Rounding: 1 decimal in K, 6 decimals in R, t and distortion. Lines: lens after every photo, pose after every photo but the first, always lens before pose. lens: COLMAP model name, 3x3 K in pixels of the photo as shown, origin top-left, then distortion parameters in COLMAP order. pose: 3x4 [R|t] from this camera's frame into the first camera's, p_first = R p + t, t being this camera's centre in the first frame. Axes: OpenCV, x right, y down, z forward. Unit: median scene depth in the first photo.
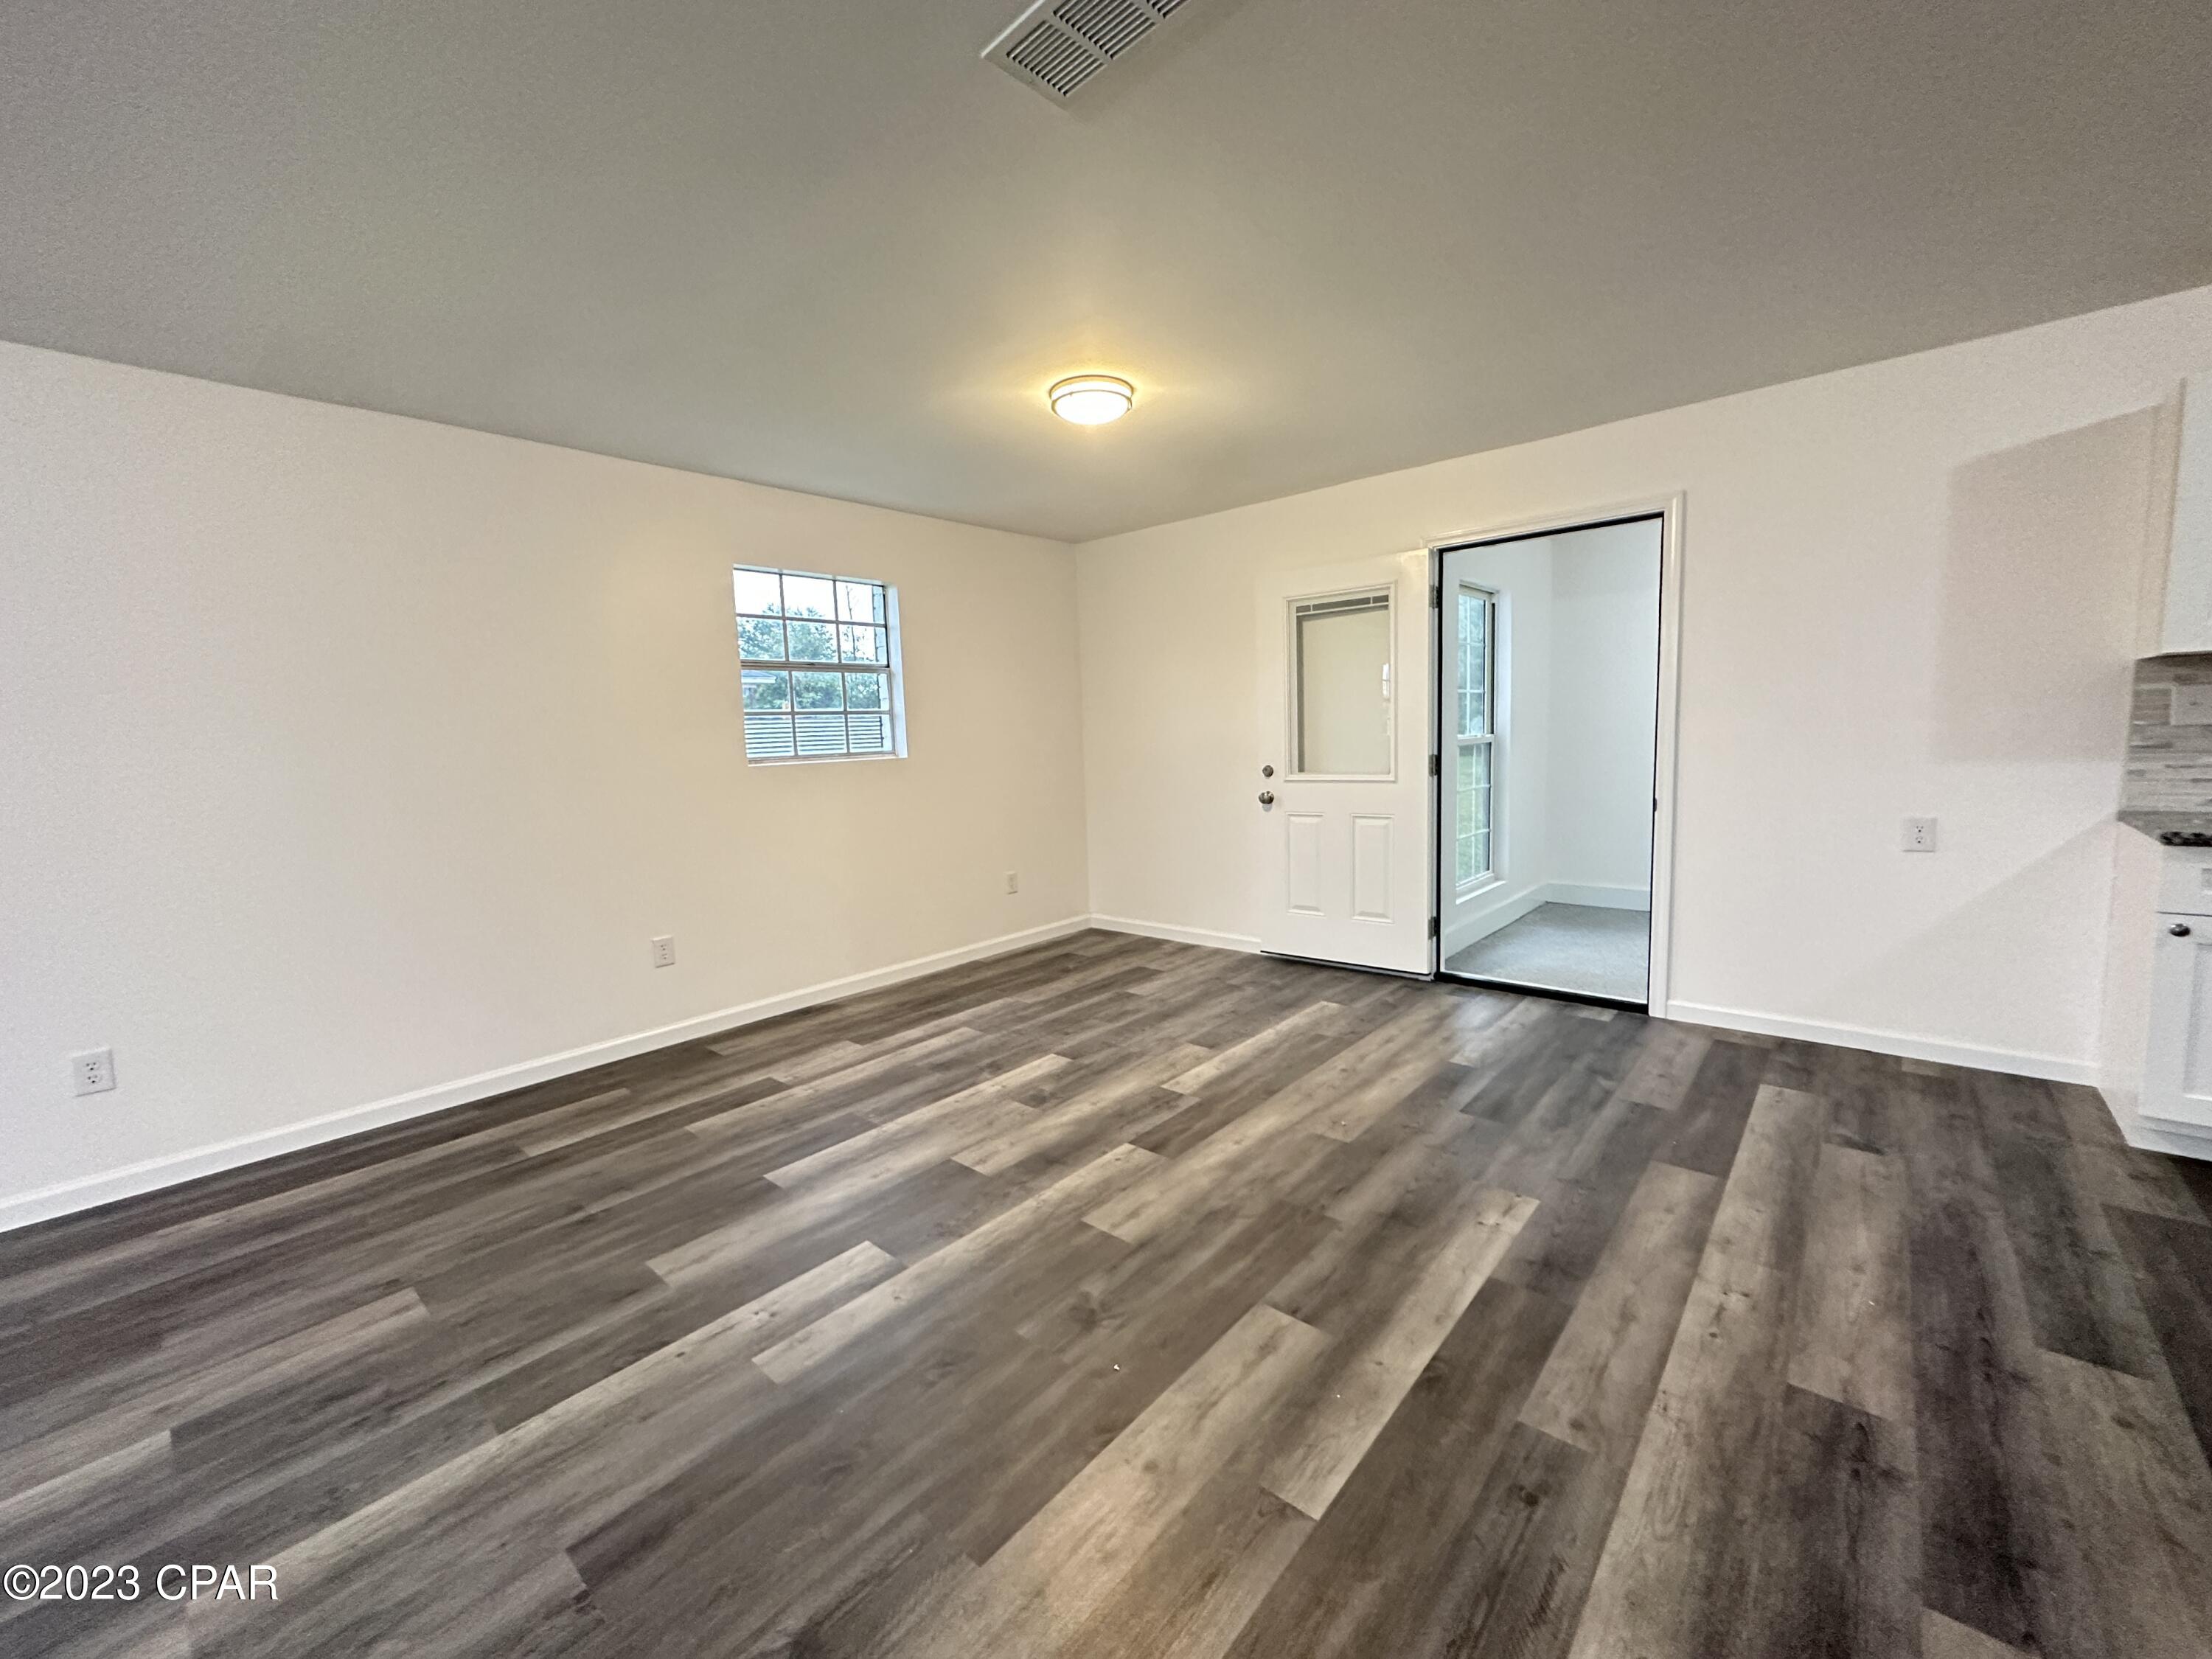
lens RADIAL K [[883.7, 0, 1099.4], [0, 883.7, 823.9], [0, 0, 1]] dist [-0.004231, 0.000473]
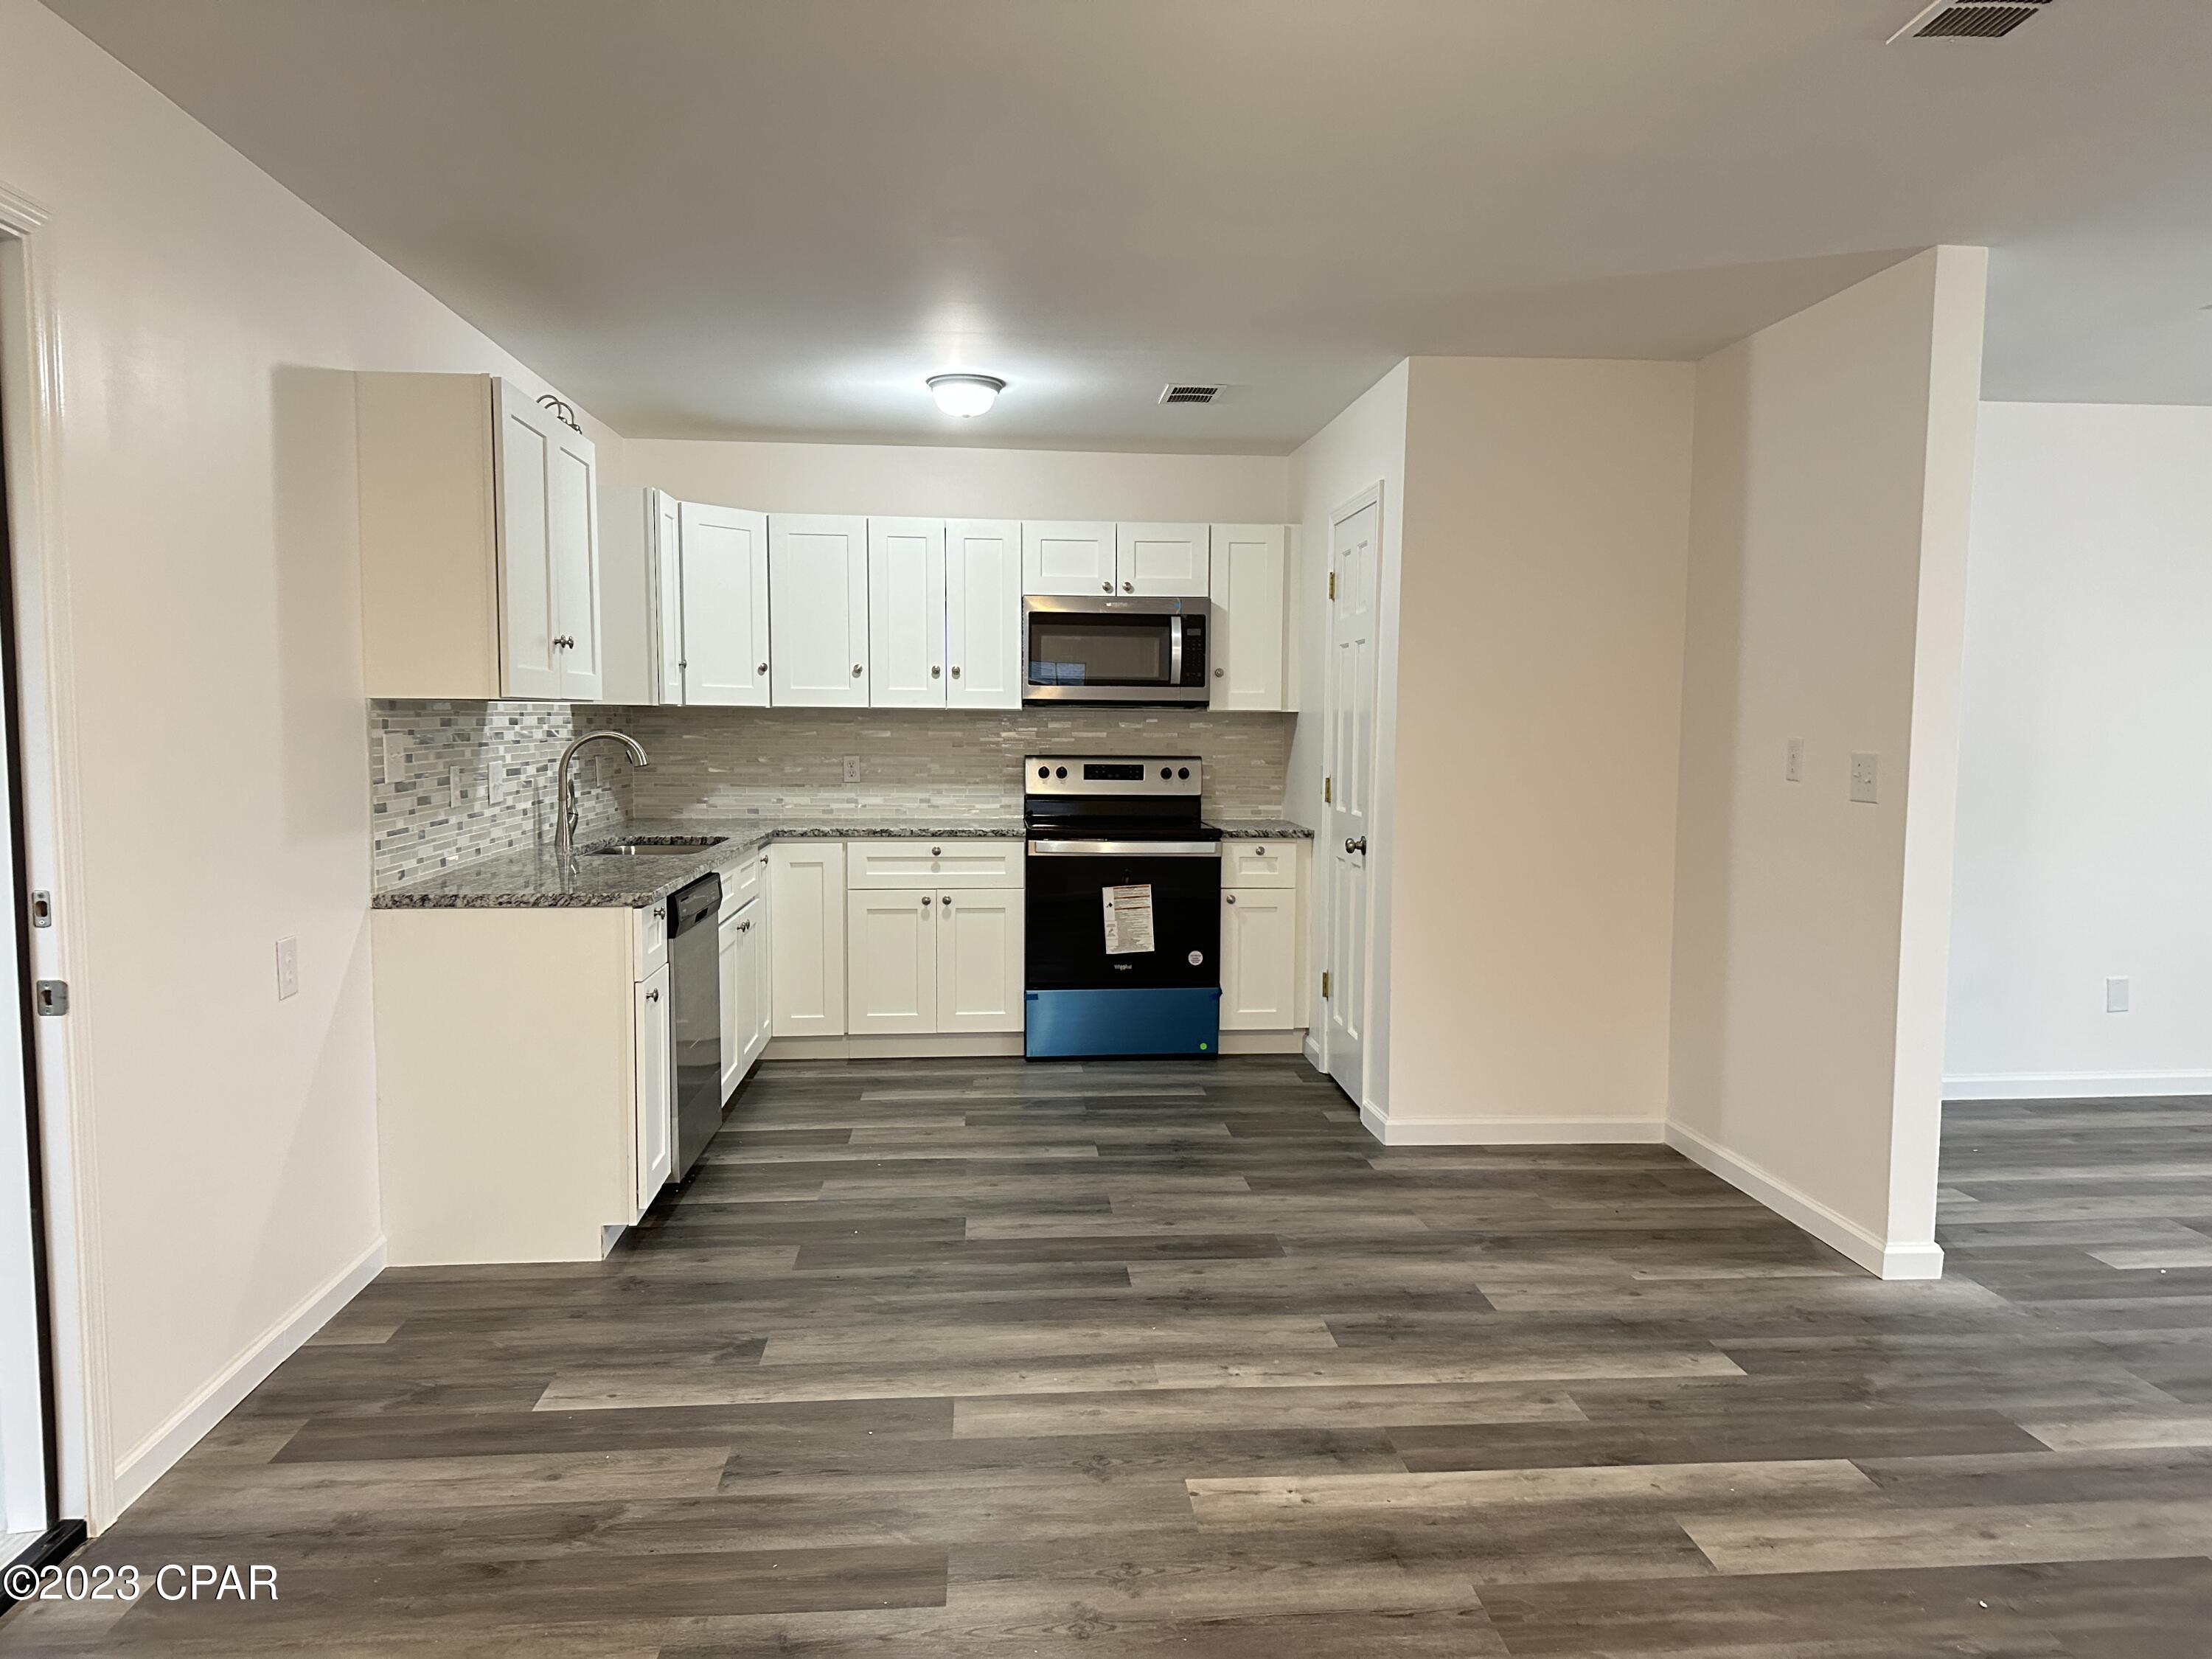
lens RADIAL K [[1537.3, 0, 1119.6], [0, 1537.3, 827.8], [0, 0, 1]] dist [0.073506, -0.085403]
pose [[-0.727081, -0.016528, 0.686352, -0.268567], [0.091096, 0.988548, 0.120307, -0.210369], [-0.680481, 0.149997, -0.717249, 1.818701]]
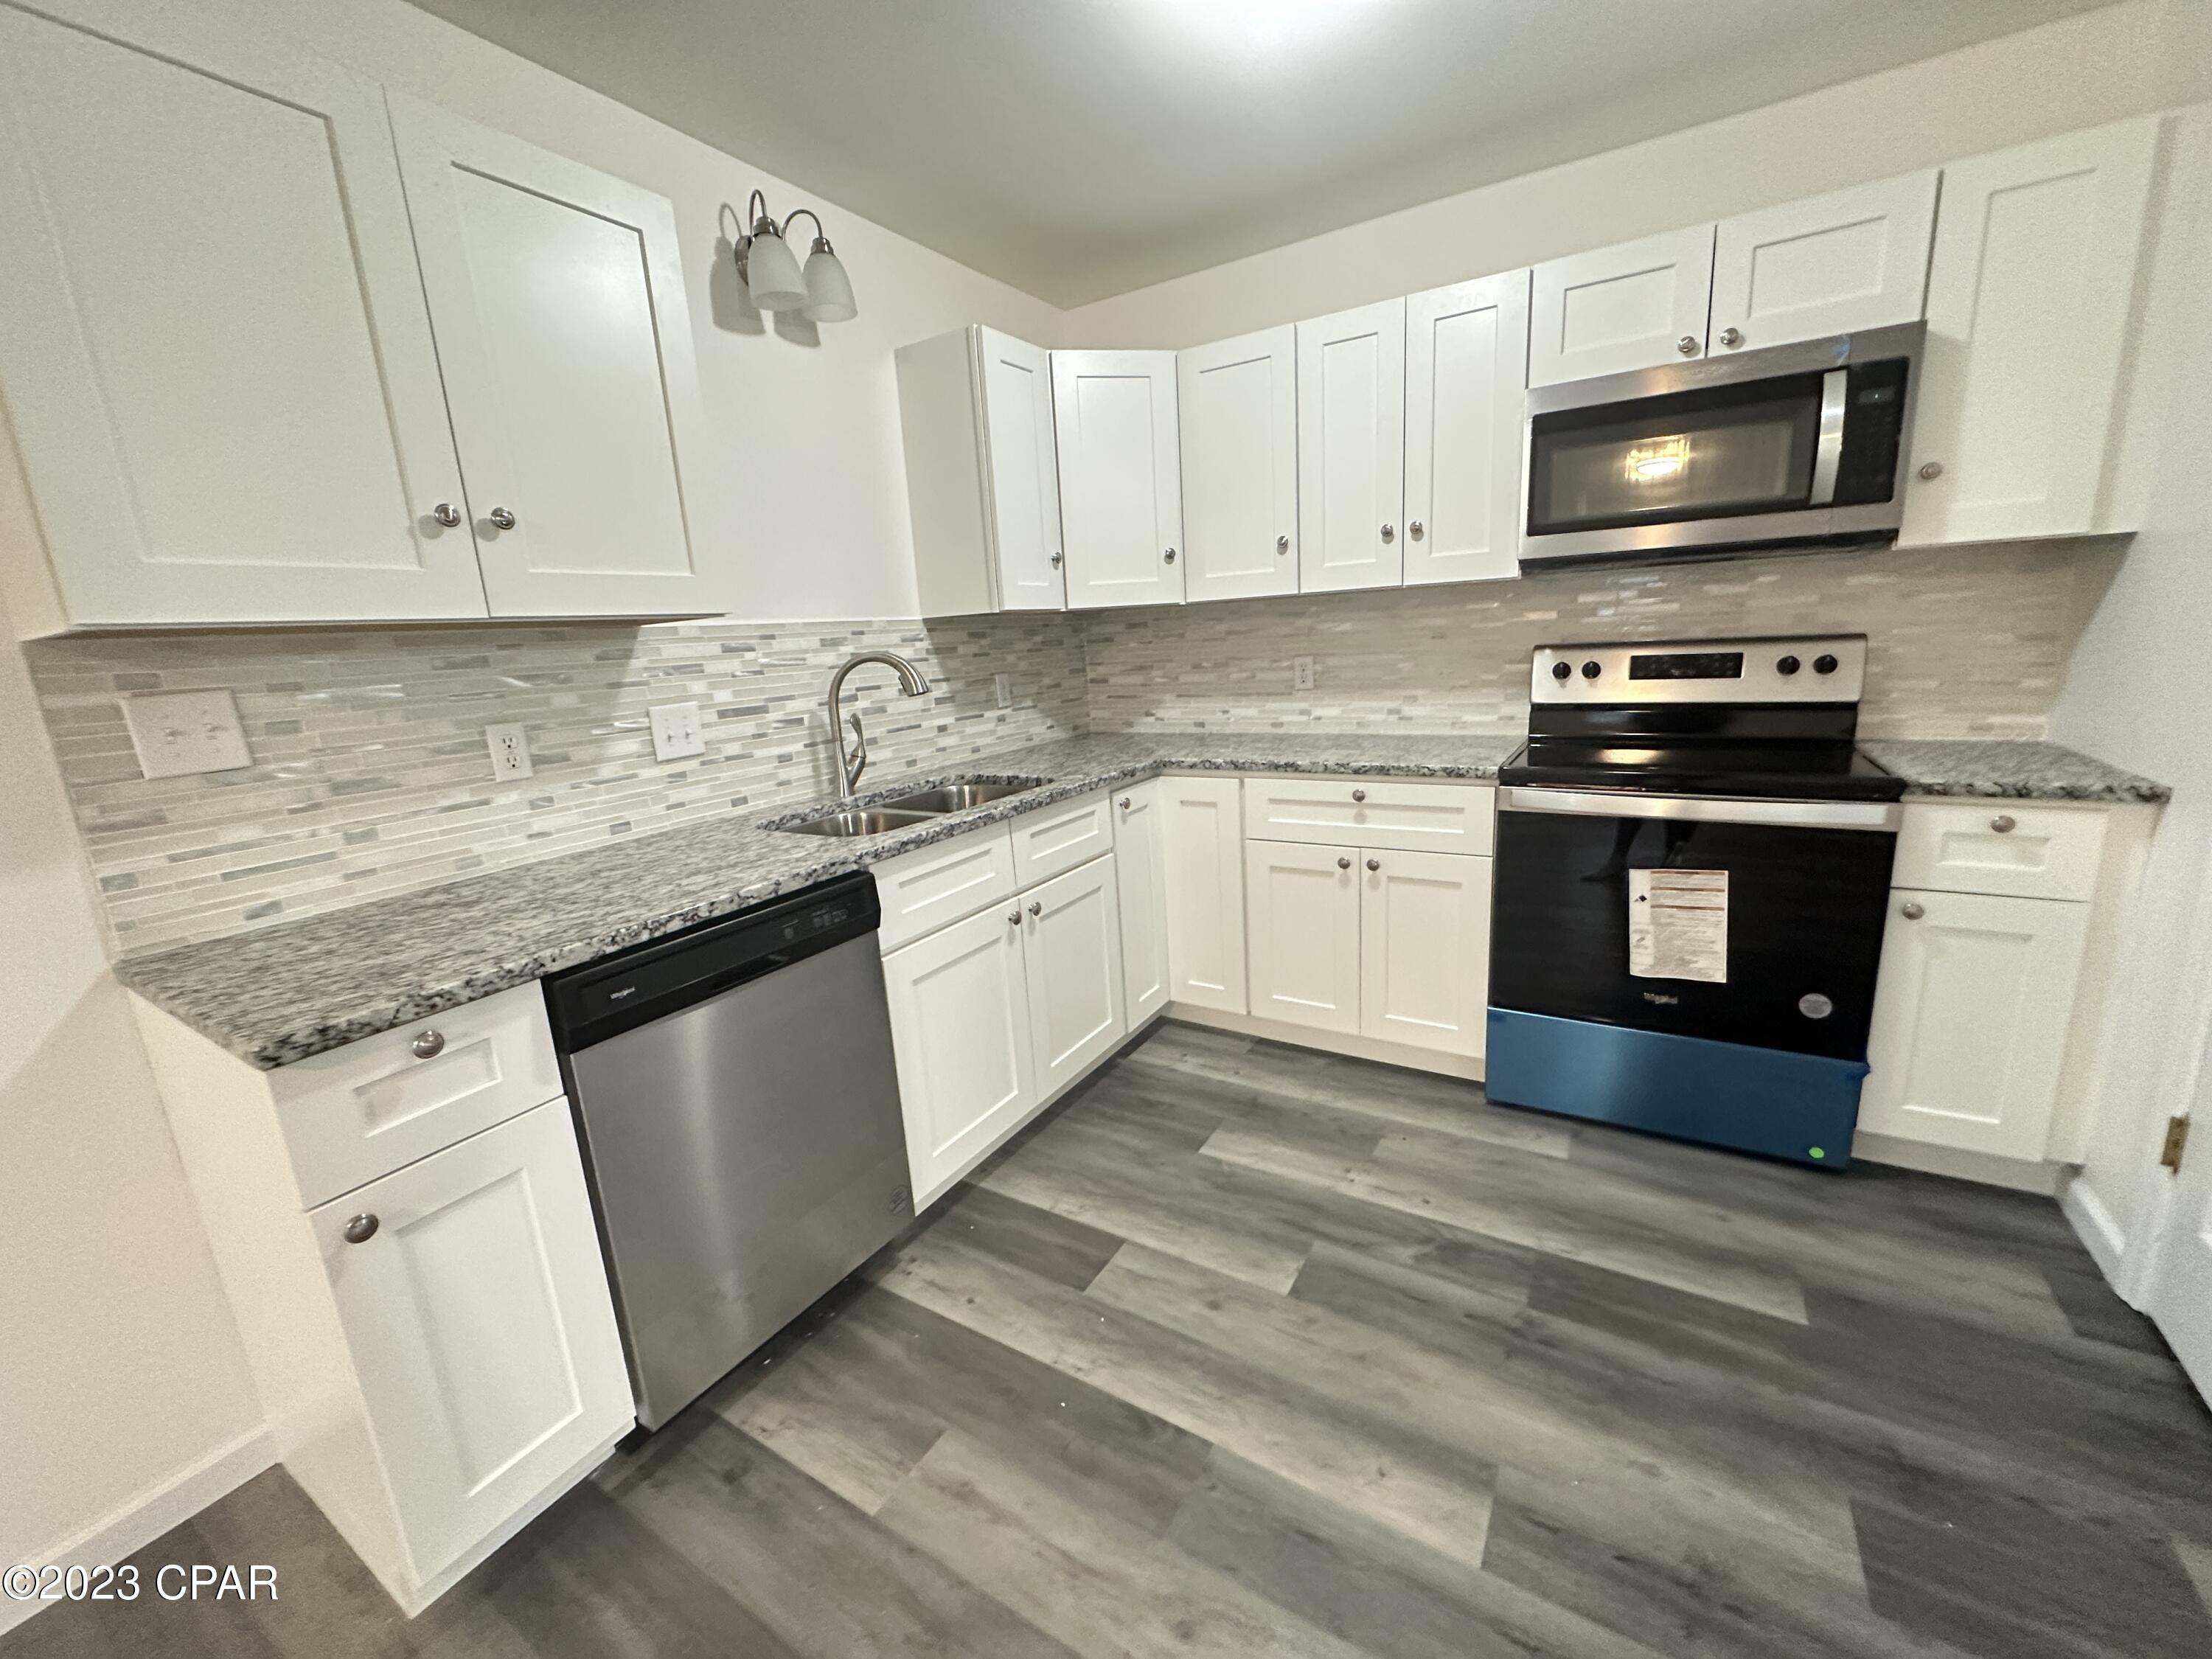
lens RADIAL K [[883.7, 0, 1099.0], [0, 883.7, 830.2], [0, 0, 1]] dist [-0.004231, 0.000473]
pose [[-0.169884, -0.167588, 0.971110, 0.747547], [0.167584, 0.966167, 0.196052, -0.106505], [-0.971110, 0.196048, -0.136051, 0.643793]]
